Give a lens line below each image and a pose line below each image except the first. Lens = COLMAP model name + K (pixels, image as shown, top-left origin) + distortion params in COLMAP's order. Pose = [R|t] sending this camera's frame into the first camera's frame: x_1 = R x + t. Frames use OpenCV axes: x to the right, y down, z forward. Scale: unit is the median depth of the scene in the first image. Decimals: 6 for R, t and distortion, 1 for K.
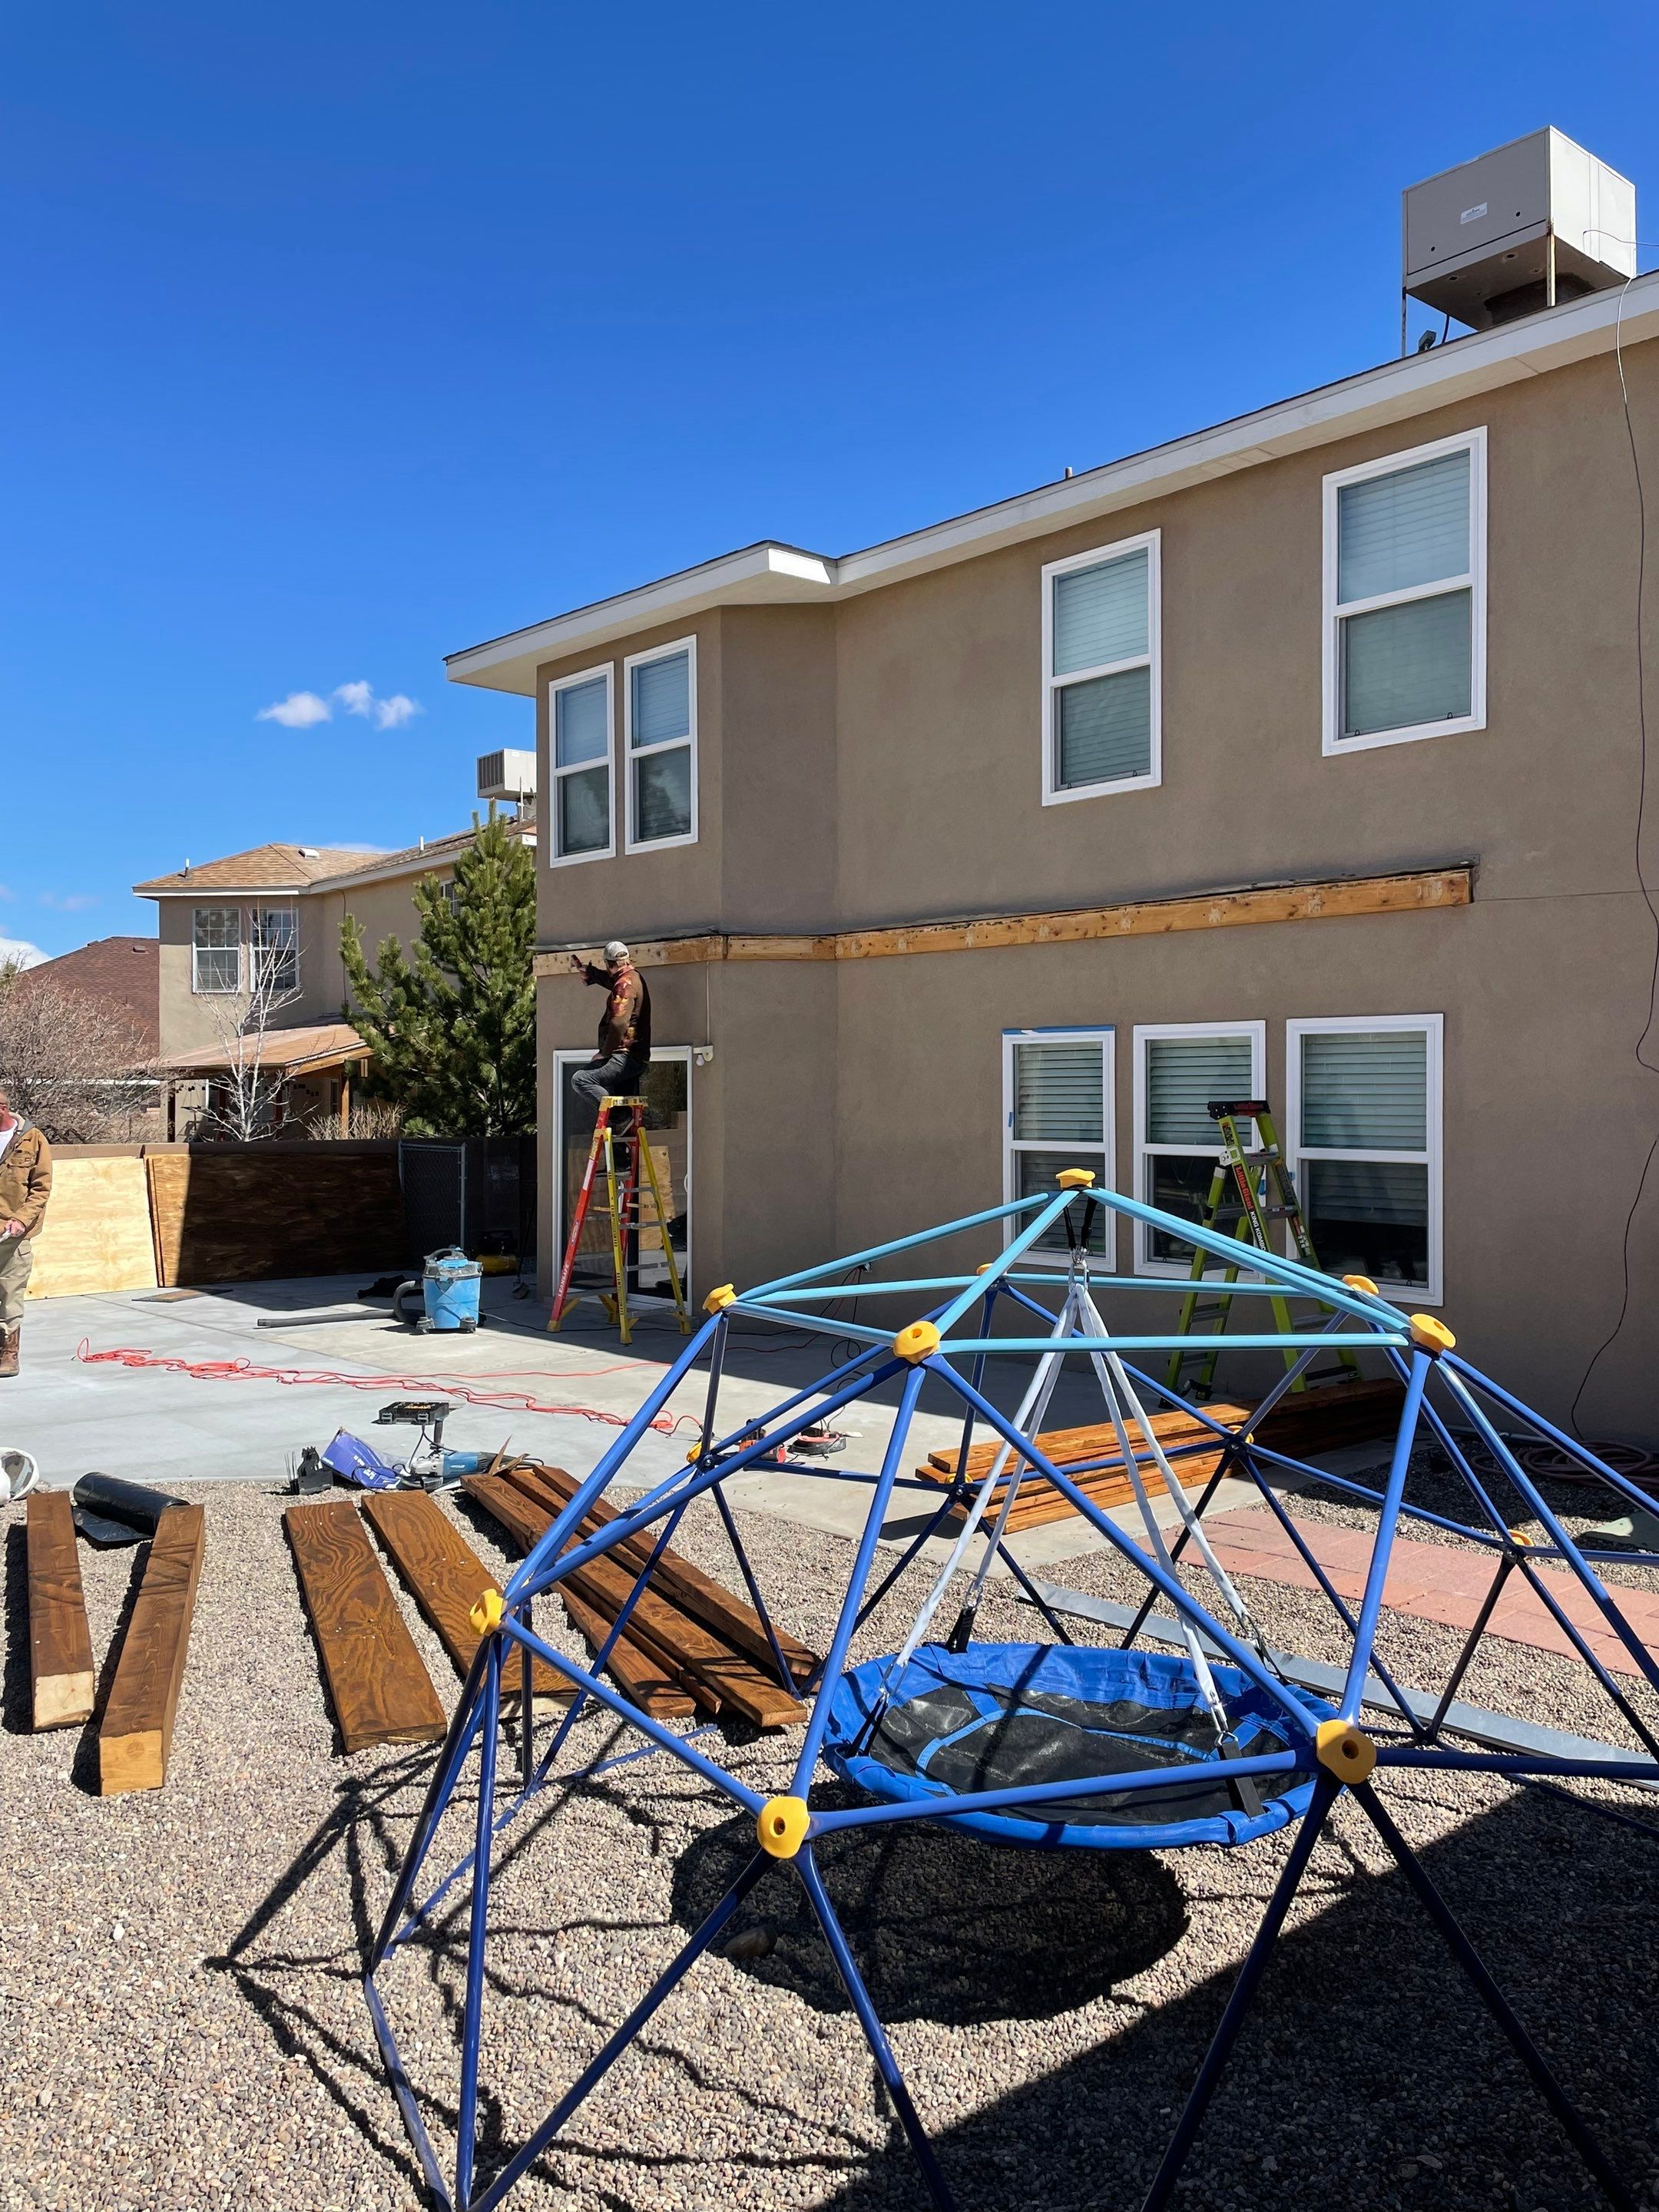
lens RADIAL K [[1657.4, 0, 834.3], [0, 1657.4, 1094.4], [0, 0, 1]] dist [0.093027, -0.124938]
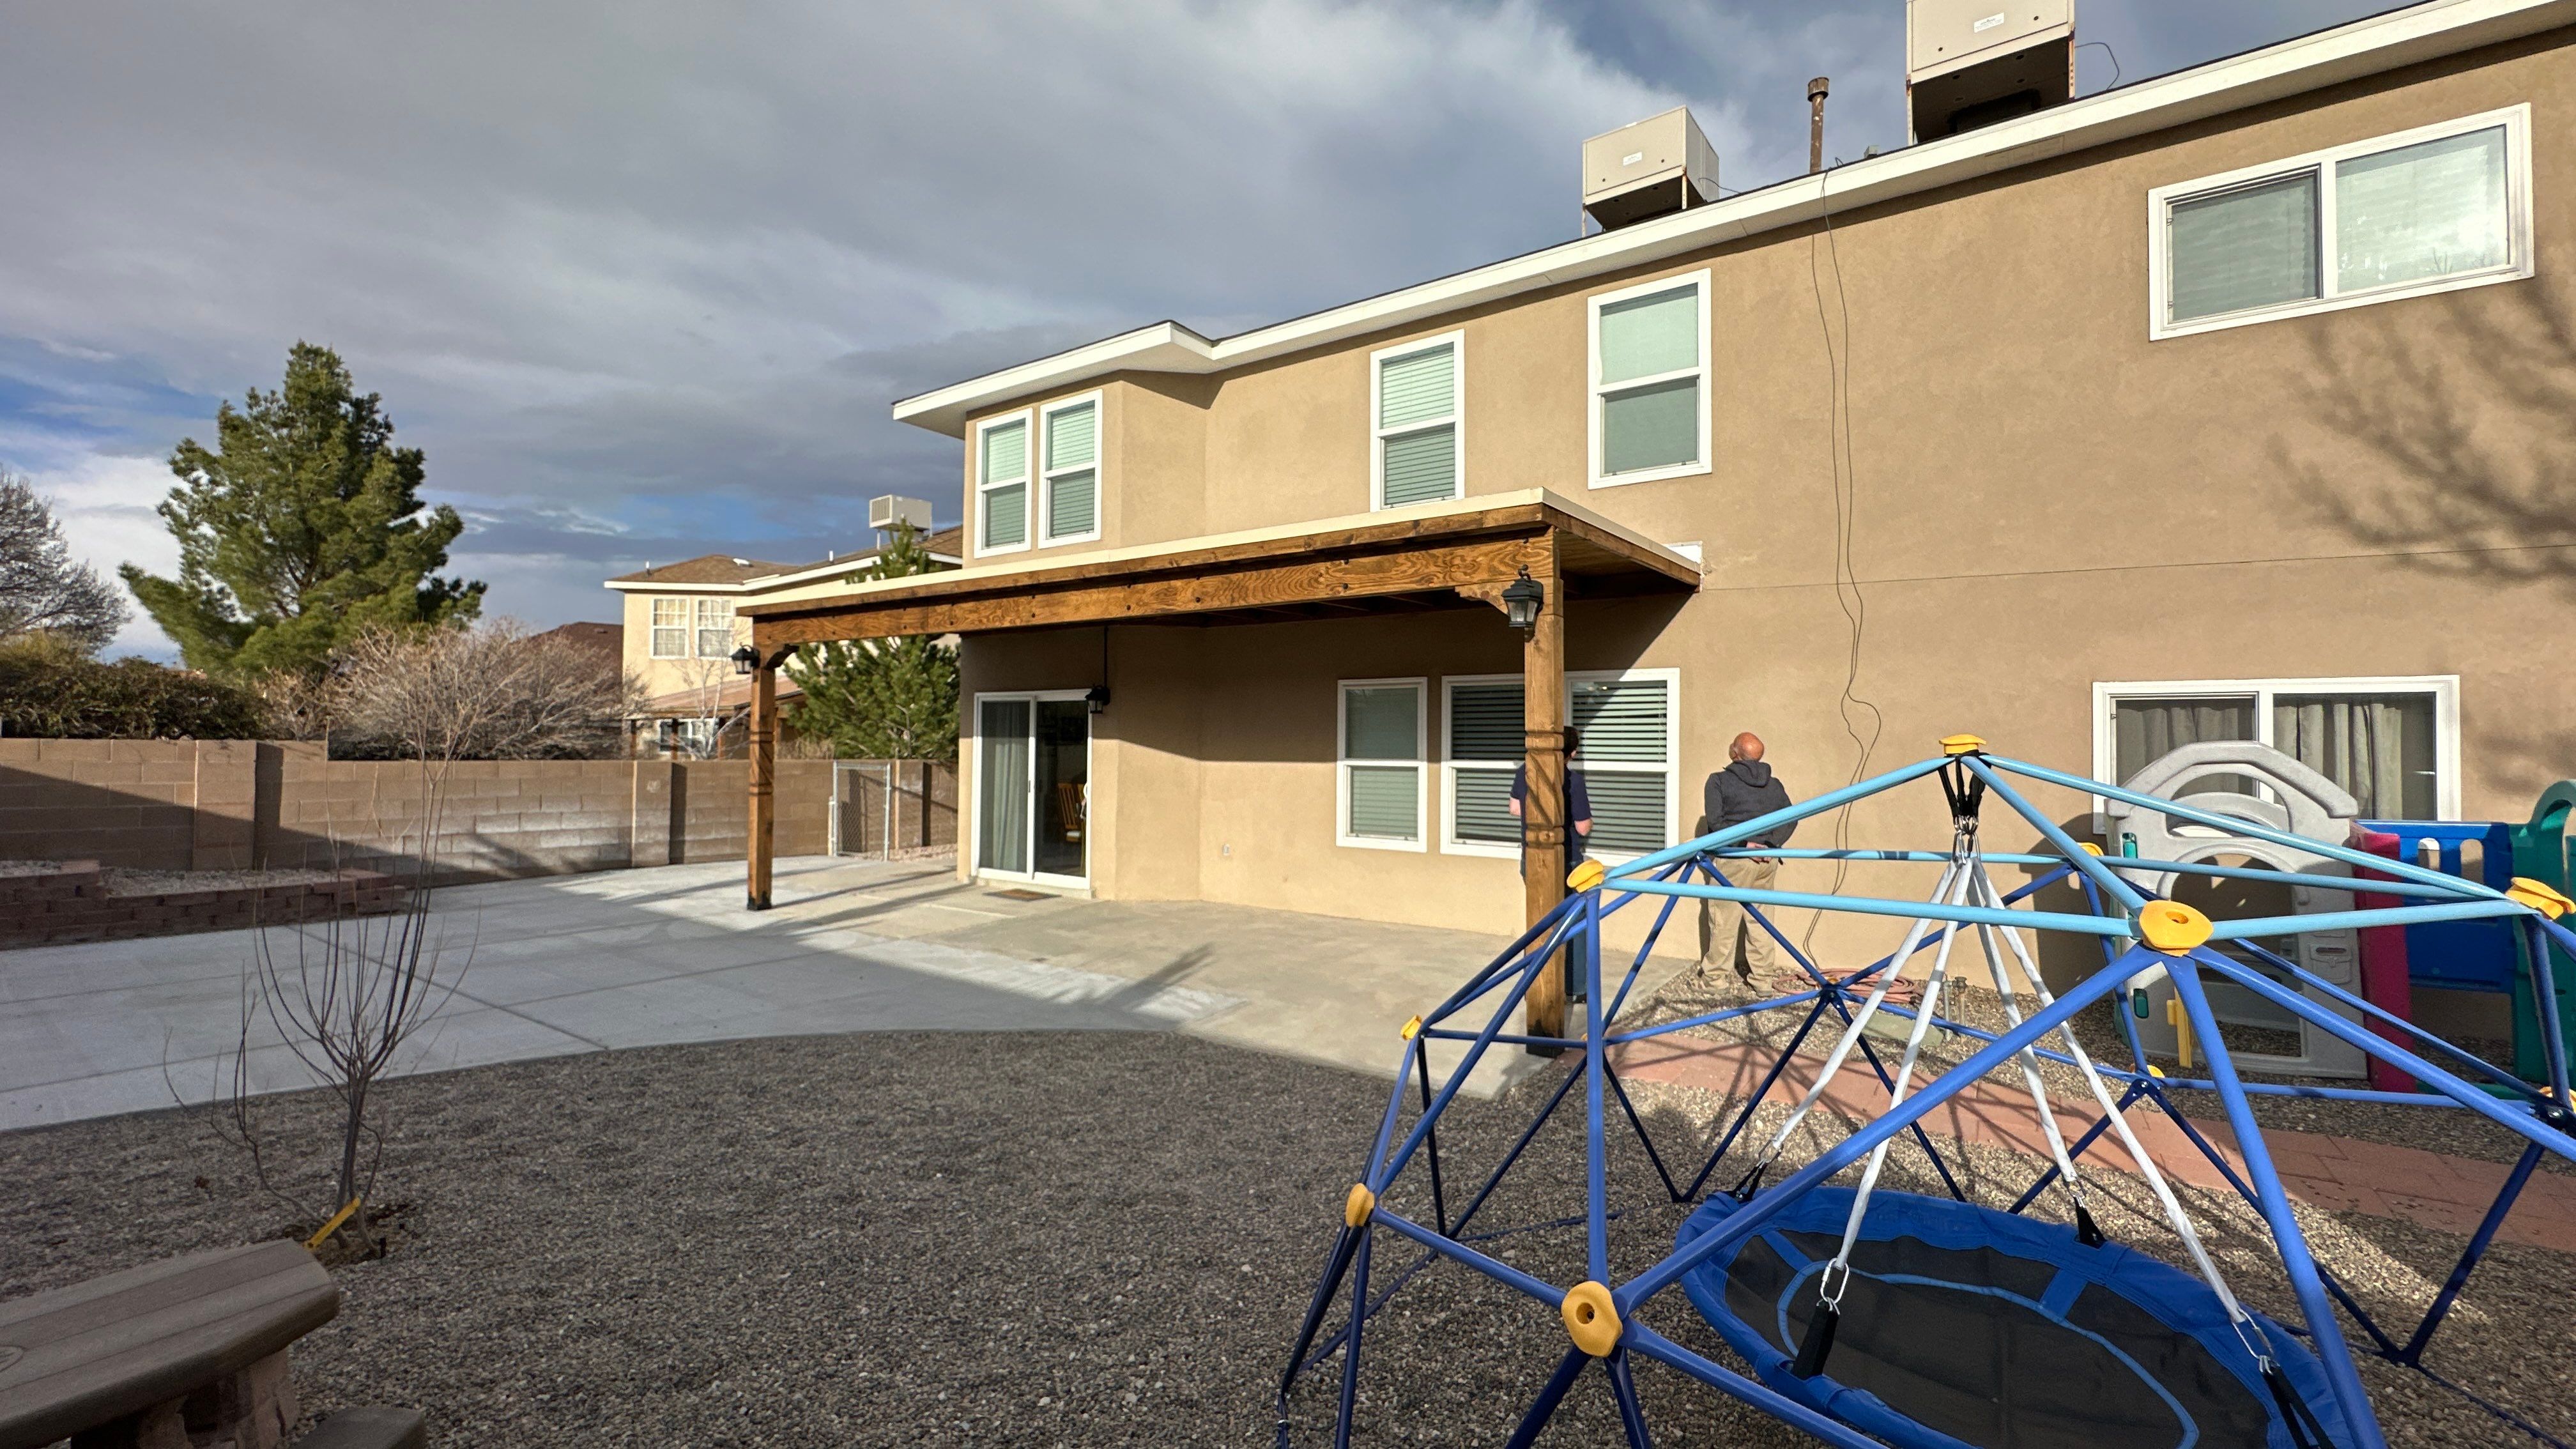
lens RADIAL K [[1028.8, 0, 1287.3], [0, 1028.8, 721.3], [0, 0, 1]] dist [-0.004987, 0.000710]
pose [[0.977509, 0.016187, 0.210272, -0.131784], [-0.011280, 0.999636, -0.024512, 0.020657], [-0.210592, 0.021588, 0.977336, 0.180650]]
